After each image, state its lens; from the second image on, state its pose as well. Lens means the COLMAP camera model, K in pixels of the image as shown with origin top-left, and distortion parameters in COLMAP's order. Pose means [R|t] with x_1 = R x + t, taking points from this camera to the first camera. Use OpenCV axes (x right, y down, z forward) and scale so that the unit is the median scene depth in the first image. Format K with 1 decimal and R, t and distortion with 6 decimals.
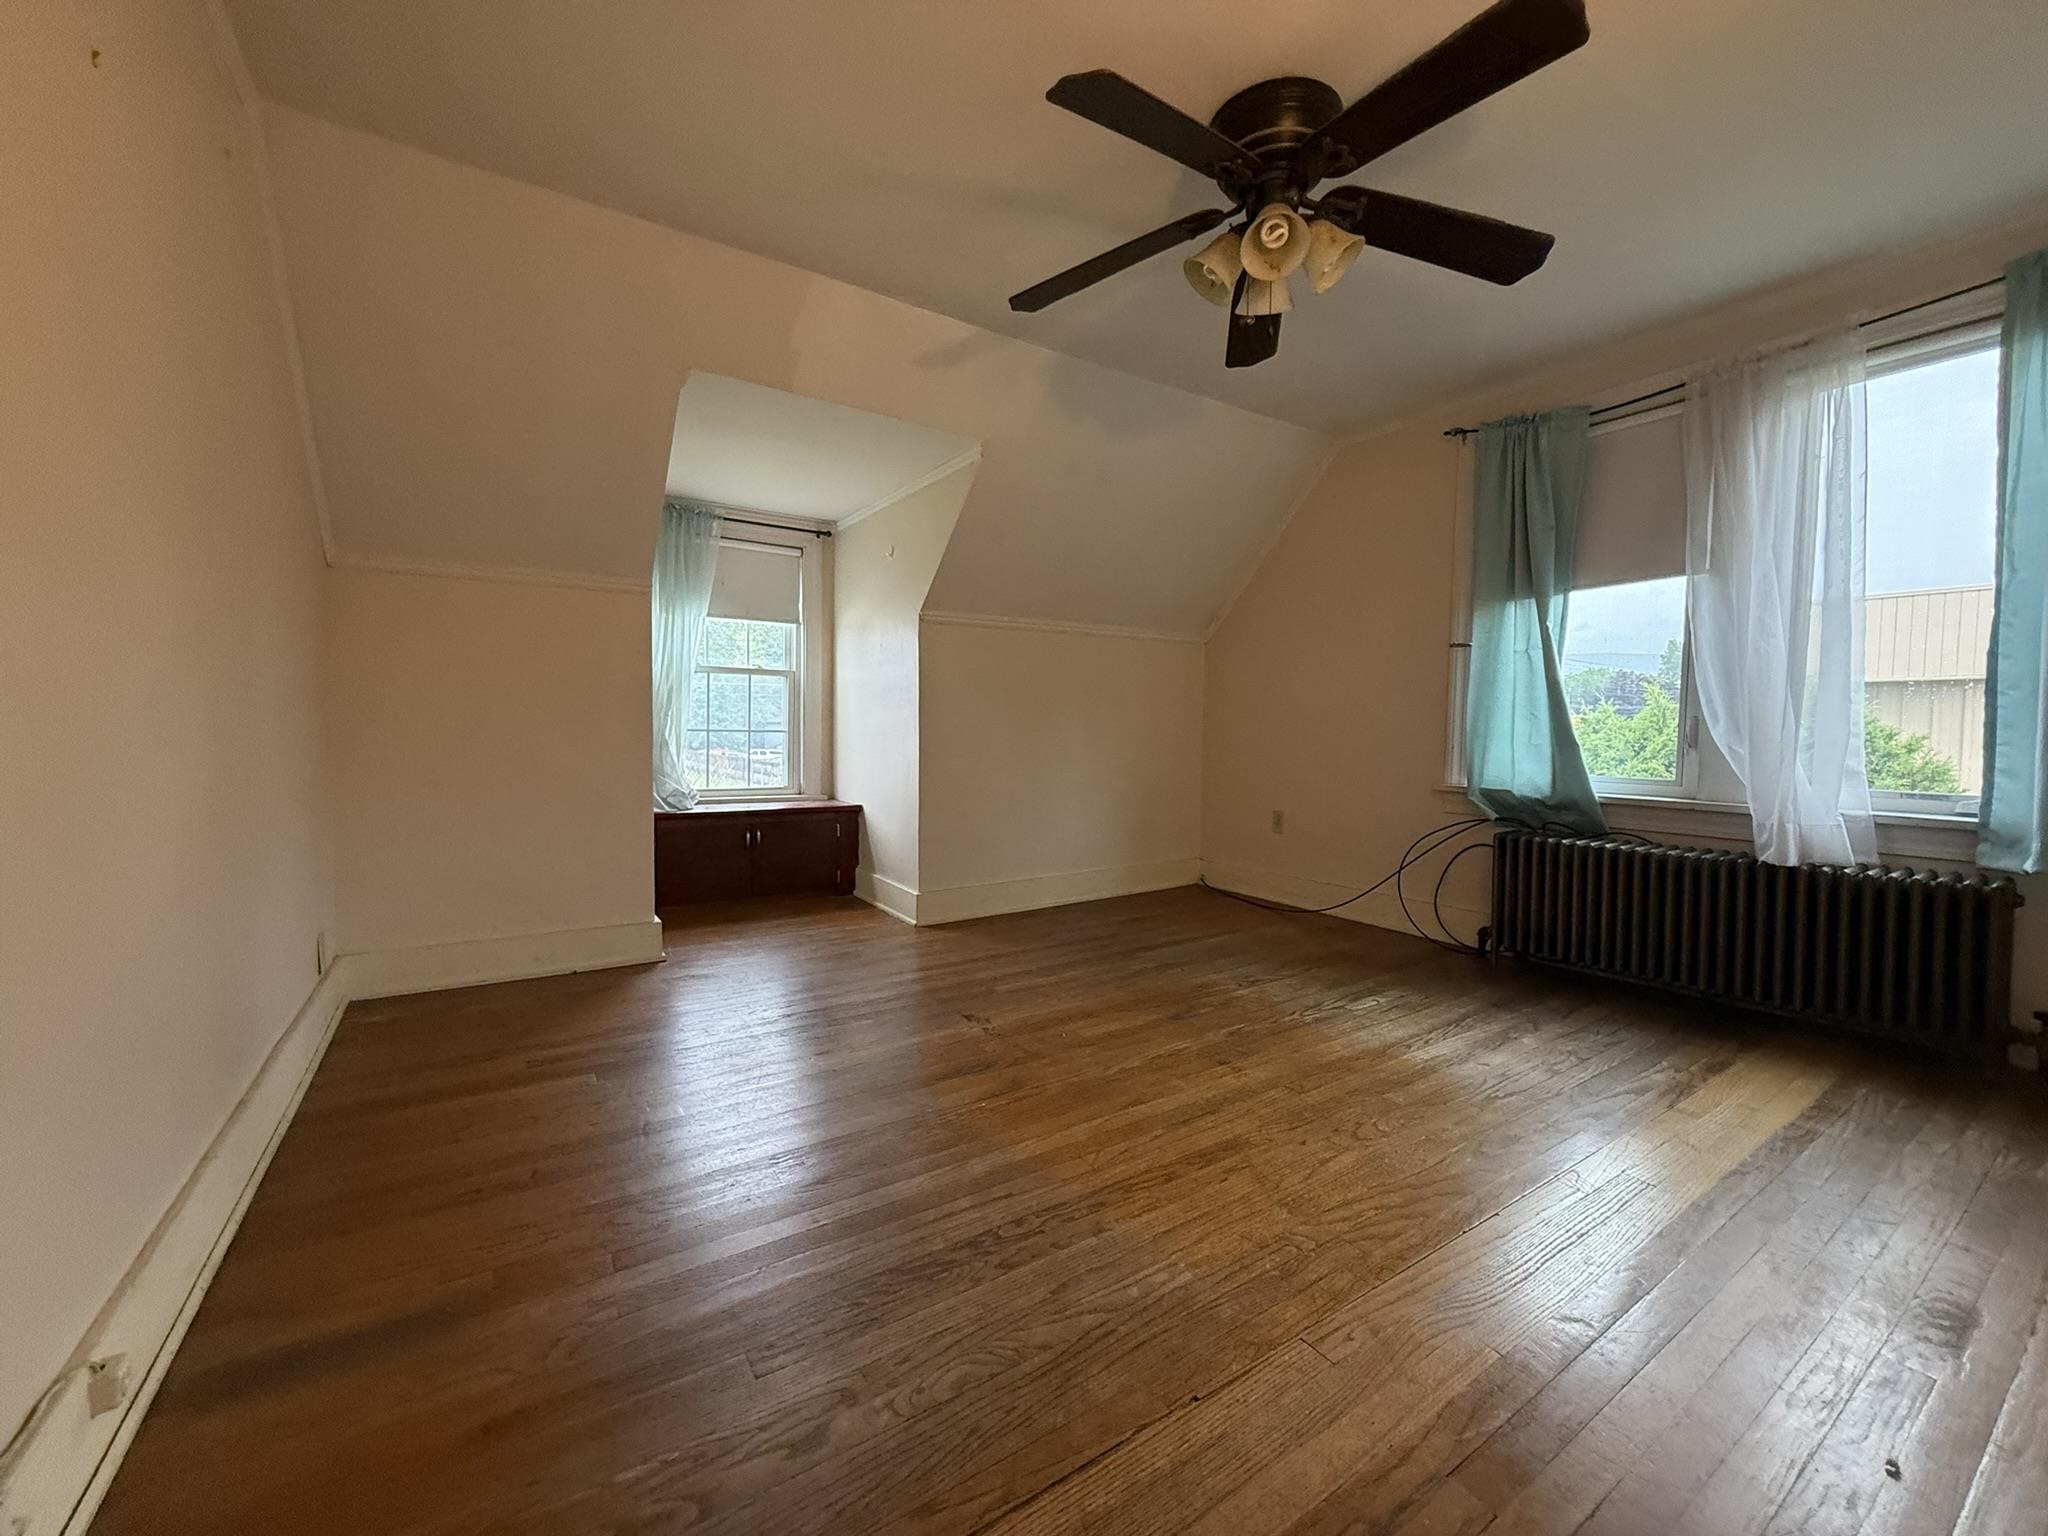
lens RADIAL K [[817.9, 0, 1031.0], [0, 817.9, 759.6], [0, 0, 1]] dist [0.007088, -0.000276]
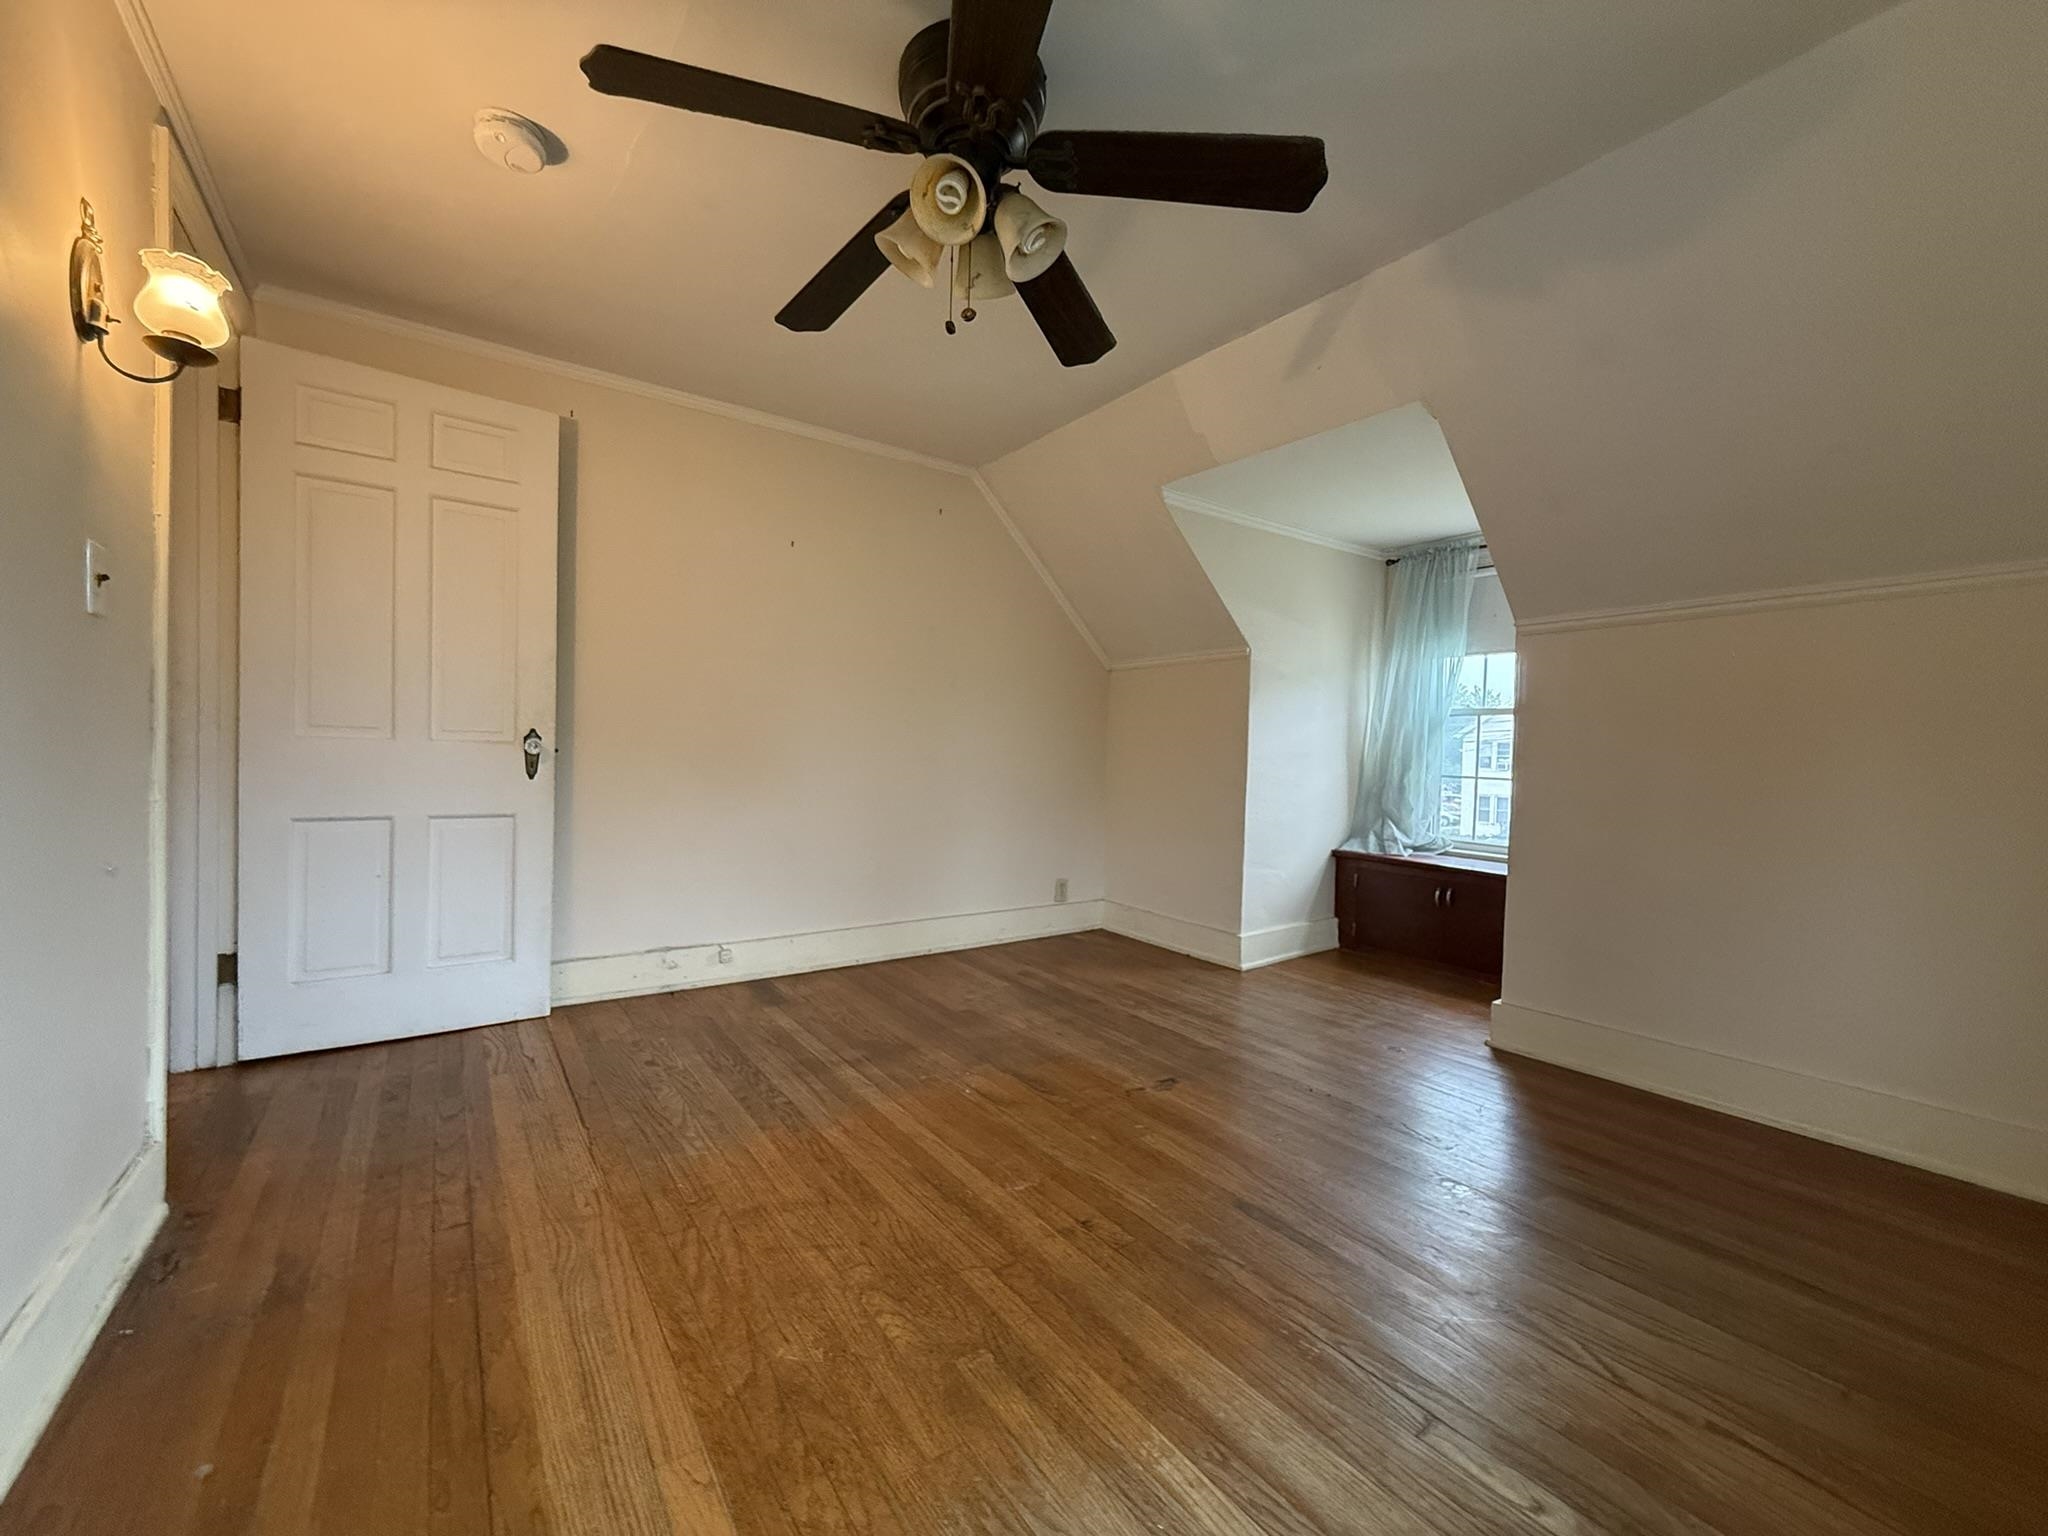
lens RADIAL K [[817.9, 0, 1031.0], [0, 817.9, 759.6], [0, 0, 1]] dist [0.007088, -0.000276]
pose [[0.038533, 0.001191, -0.999257, 1.010581], [-0.060088, 0.998192, -0.001127, -0.049700], [0.997449, 0.060087, 0.038535, 0.925999]]
